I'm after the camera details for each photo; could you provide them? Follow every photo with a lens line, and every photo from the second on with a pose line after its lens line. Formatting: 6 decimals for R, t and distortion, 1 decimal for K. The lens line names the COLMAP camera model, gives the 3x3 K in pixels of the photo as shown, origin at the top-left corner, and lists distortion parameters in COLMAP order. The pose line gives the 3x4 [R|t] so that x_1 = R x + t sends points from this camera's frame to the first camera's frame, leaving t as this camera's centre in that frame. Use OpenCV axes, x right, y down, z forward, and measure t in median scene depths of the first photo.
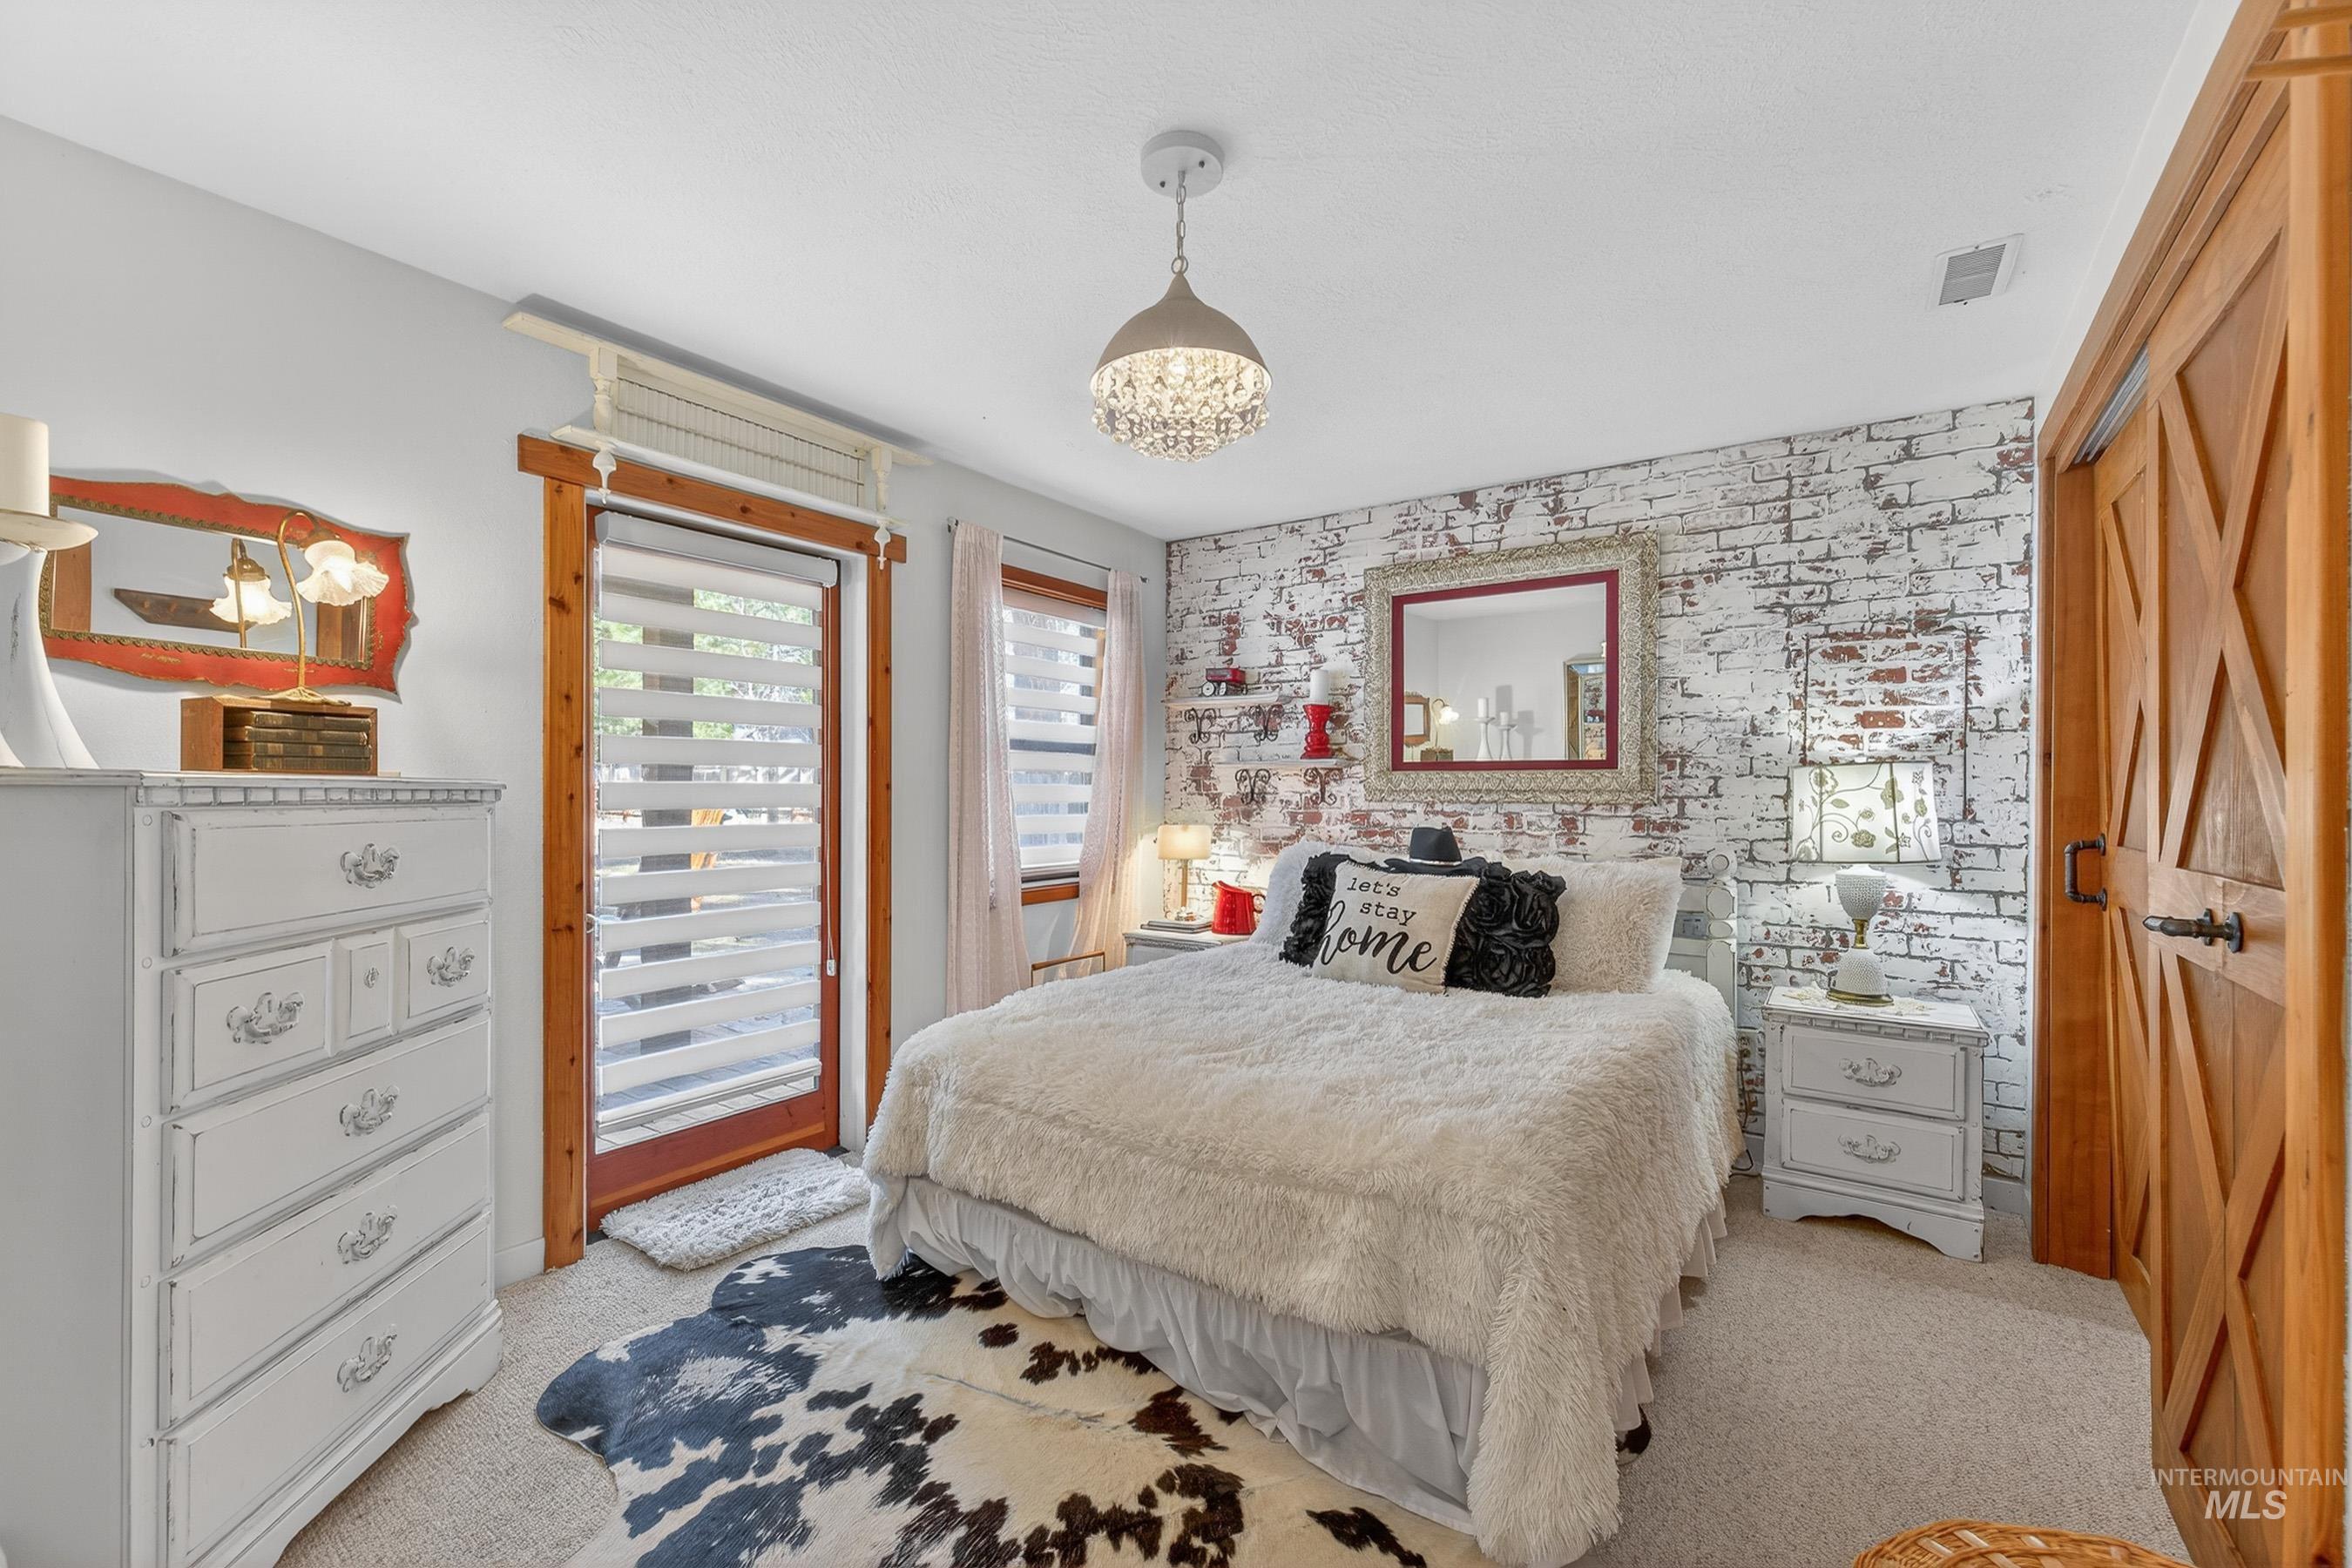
lens RADIAL K [[999.6, 0, 1179.0], [0, 999.6, 768.9], [0, 0, 1]] dist [-0.000590, -0.000346]
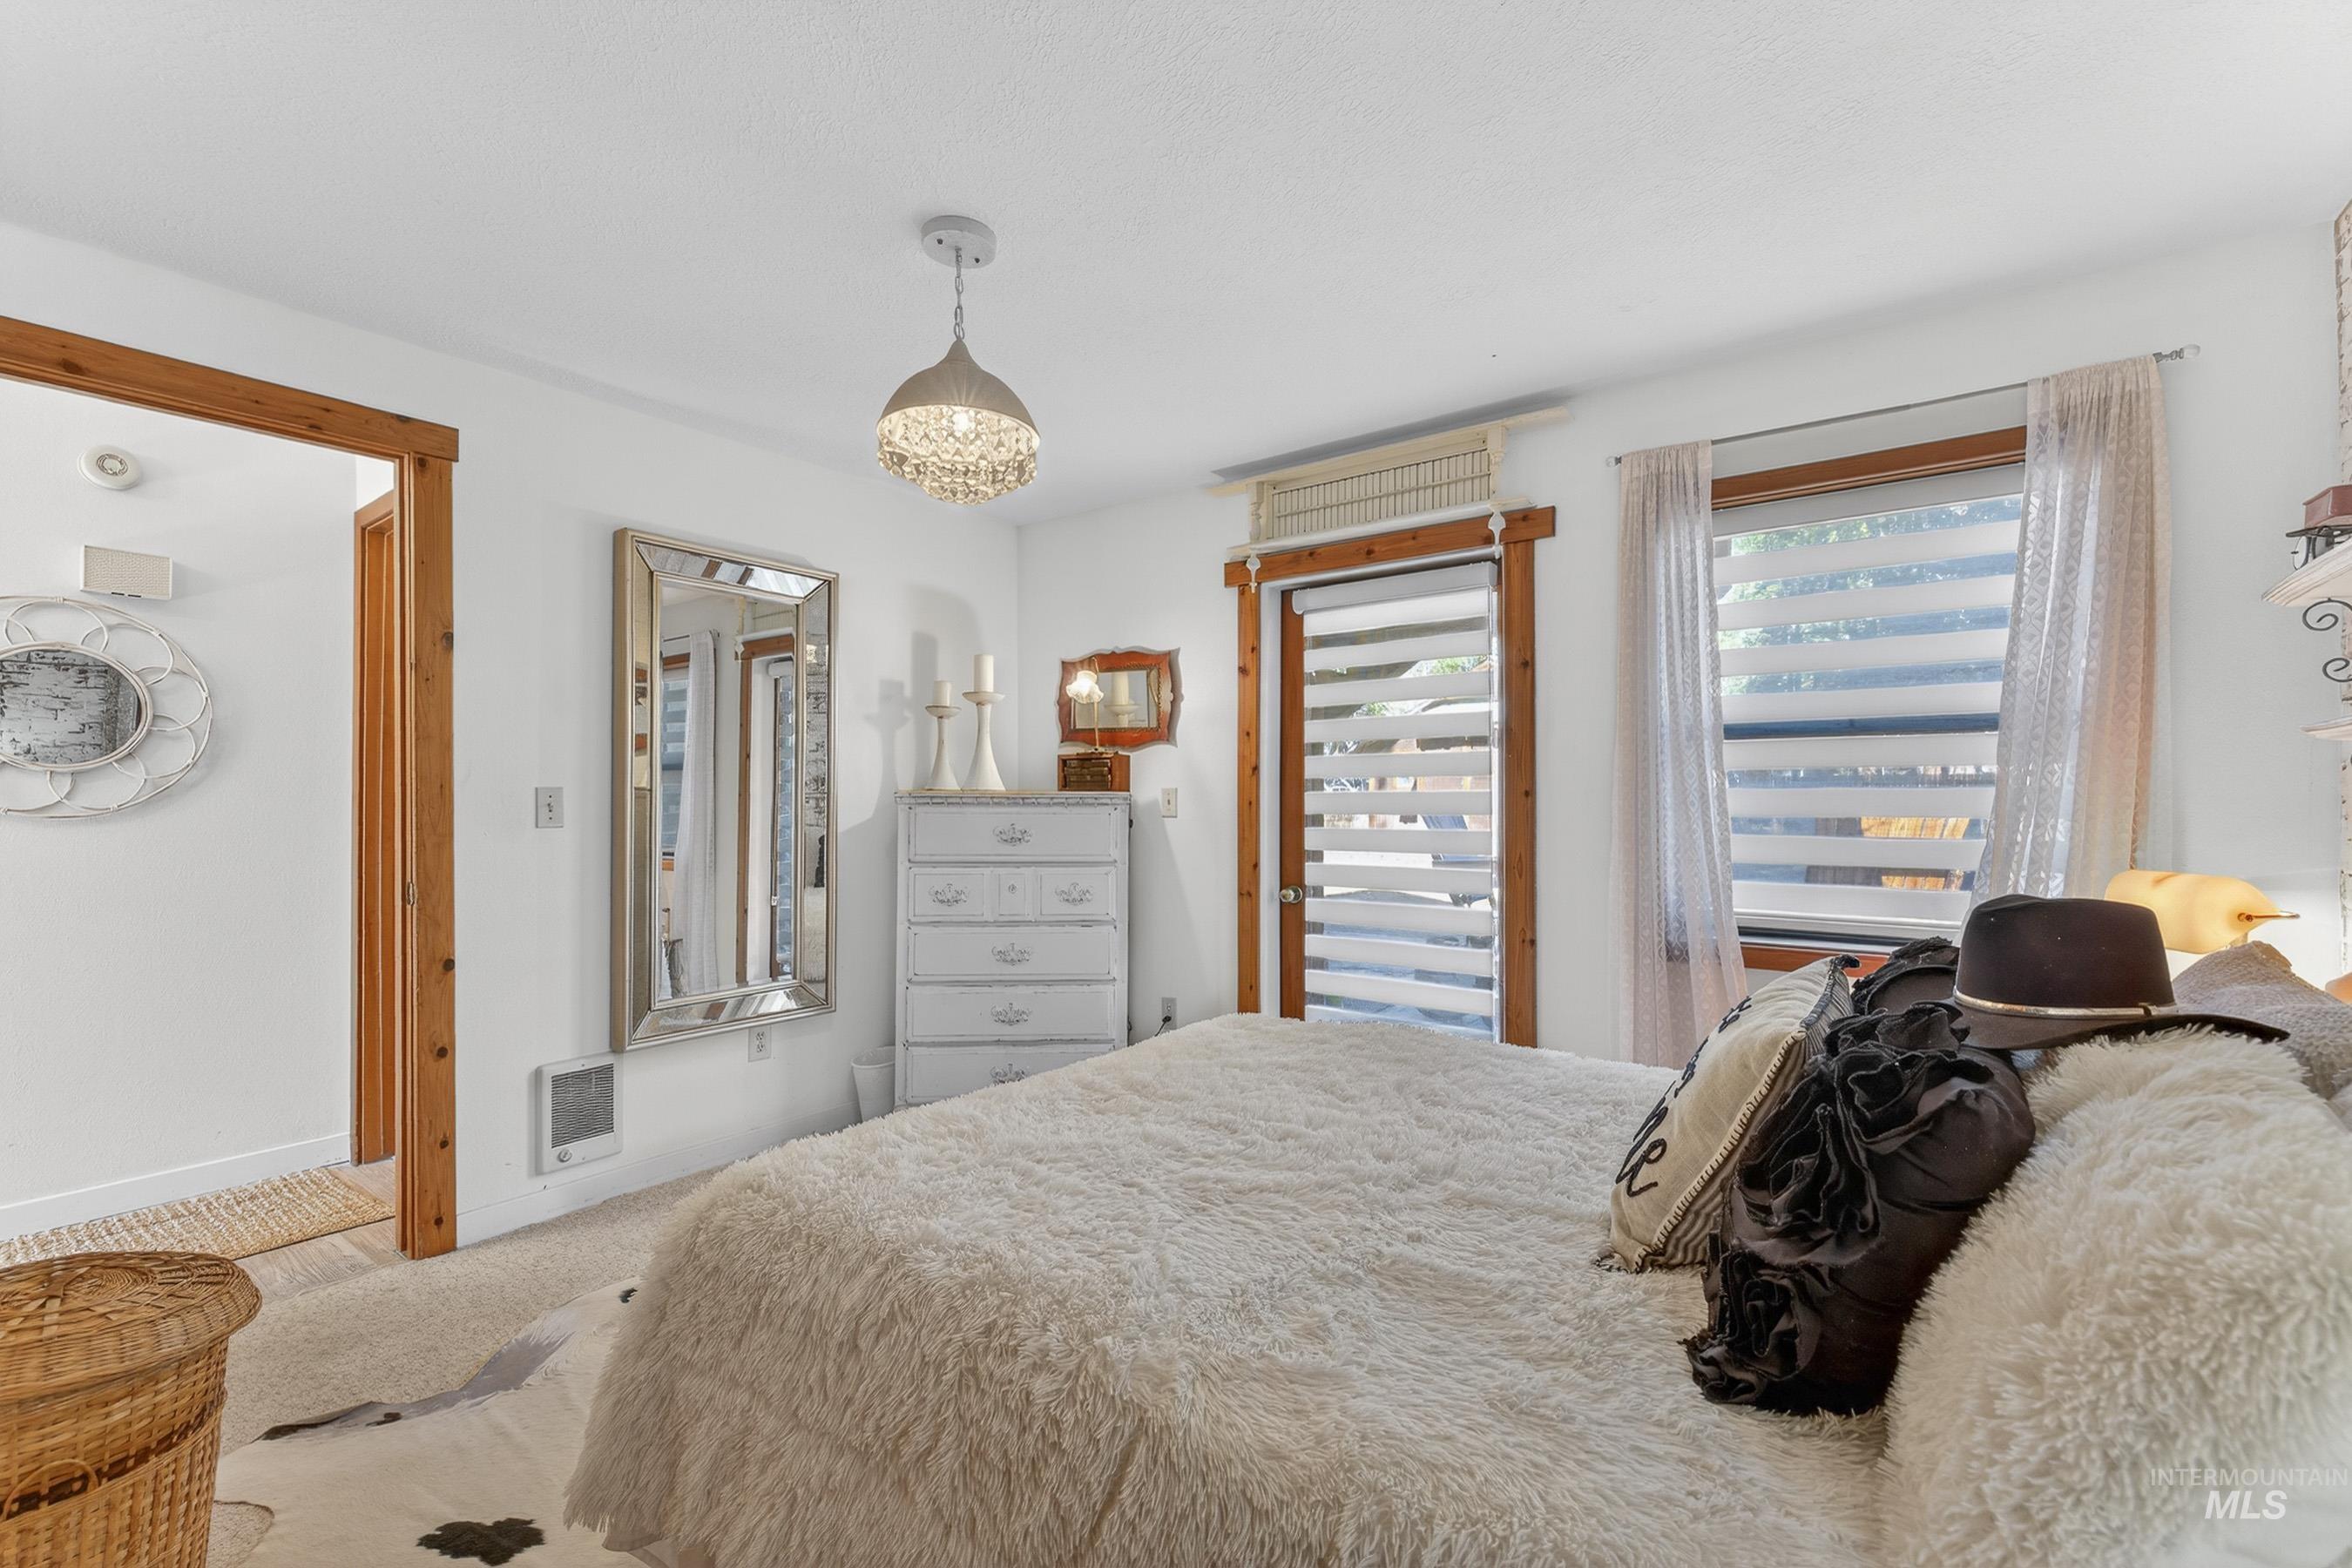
lens RADIAL K [[999.6, 0, 1179.0], [0, 999.6, 768.9], [0, 0, 1]] dist [-0.000590, -0.000346]
pose [[-0.076328, -0.028619, -0.996672, 0.607462], [0.021671, 0.999304, -0.030354, 0.015160], [0.996847, -0.023916, -0.075654, 0.737065]]
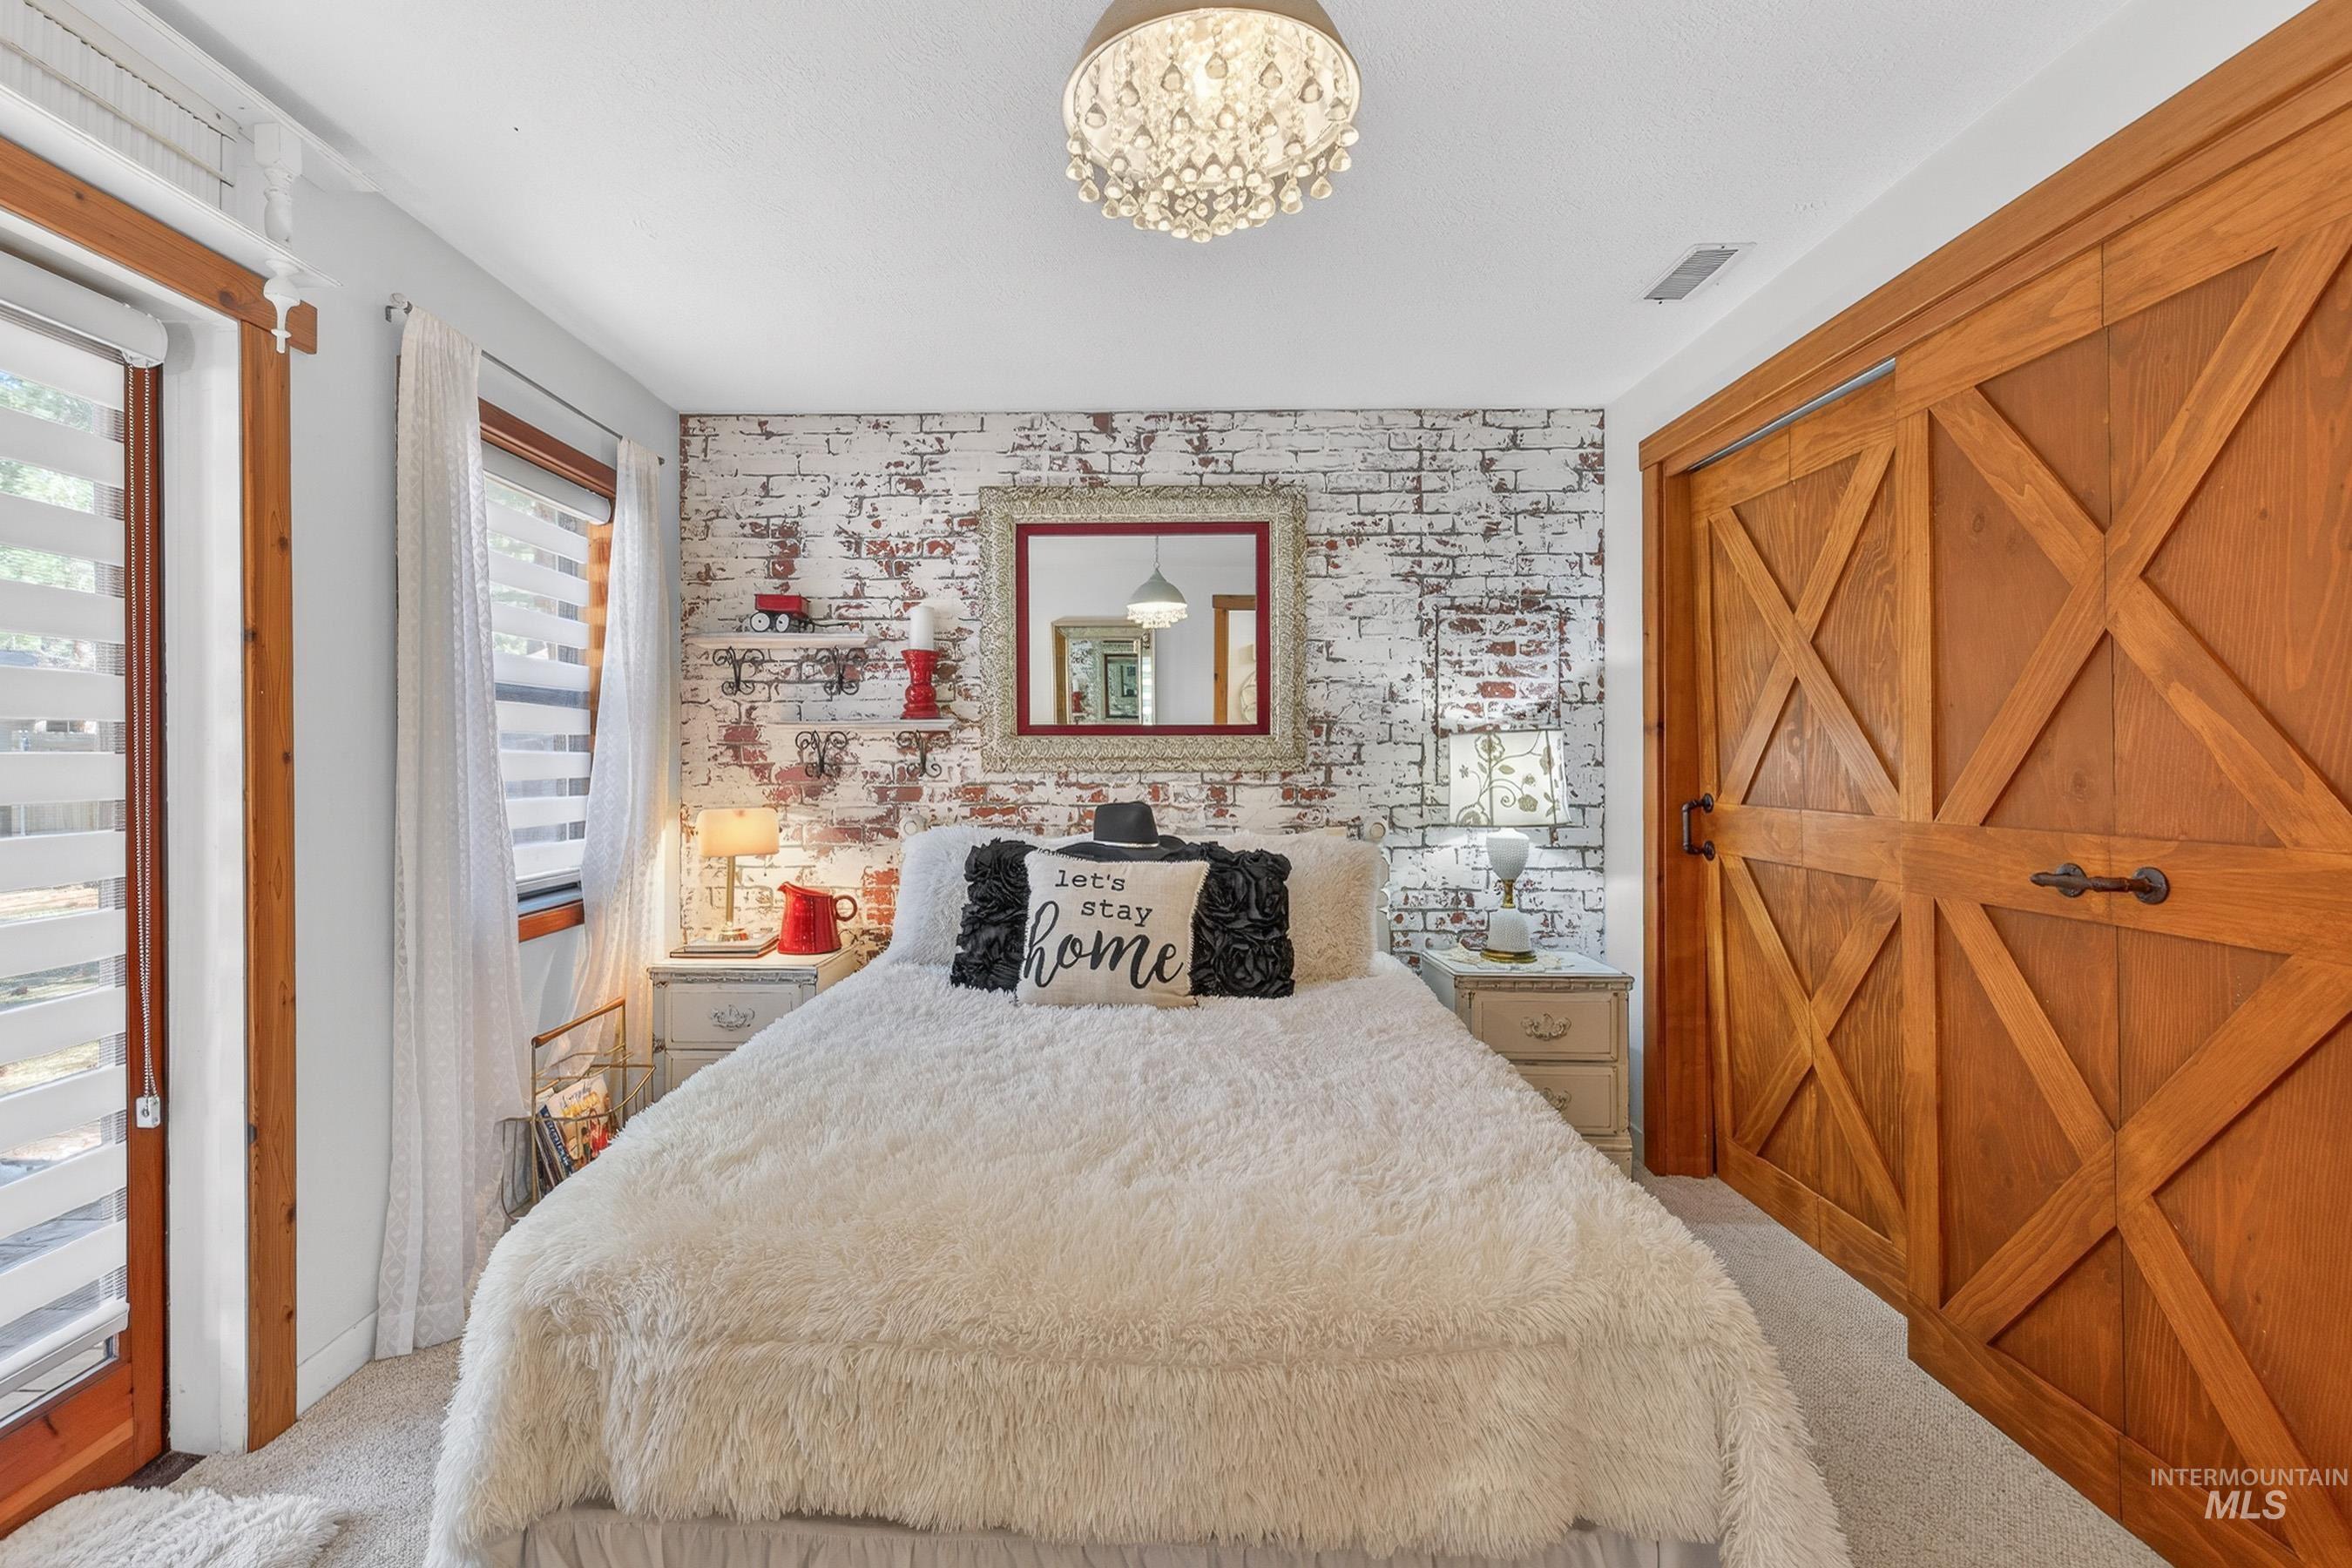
lens RADIAL K [[1055.0, 0, 1167.4], [0, 1055.0, 738.1], [0, 0, 1]] dist [0.018745, -0.013971]
pose [[0.832771, 0.004754, 0.553597, -0.203525], [-0.007540, 0.999968, 0.002754, 0.001587], [-0.553567, -0.006468, 0.832780, 0.246601]]
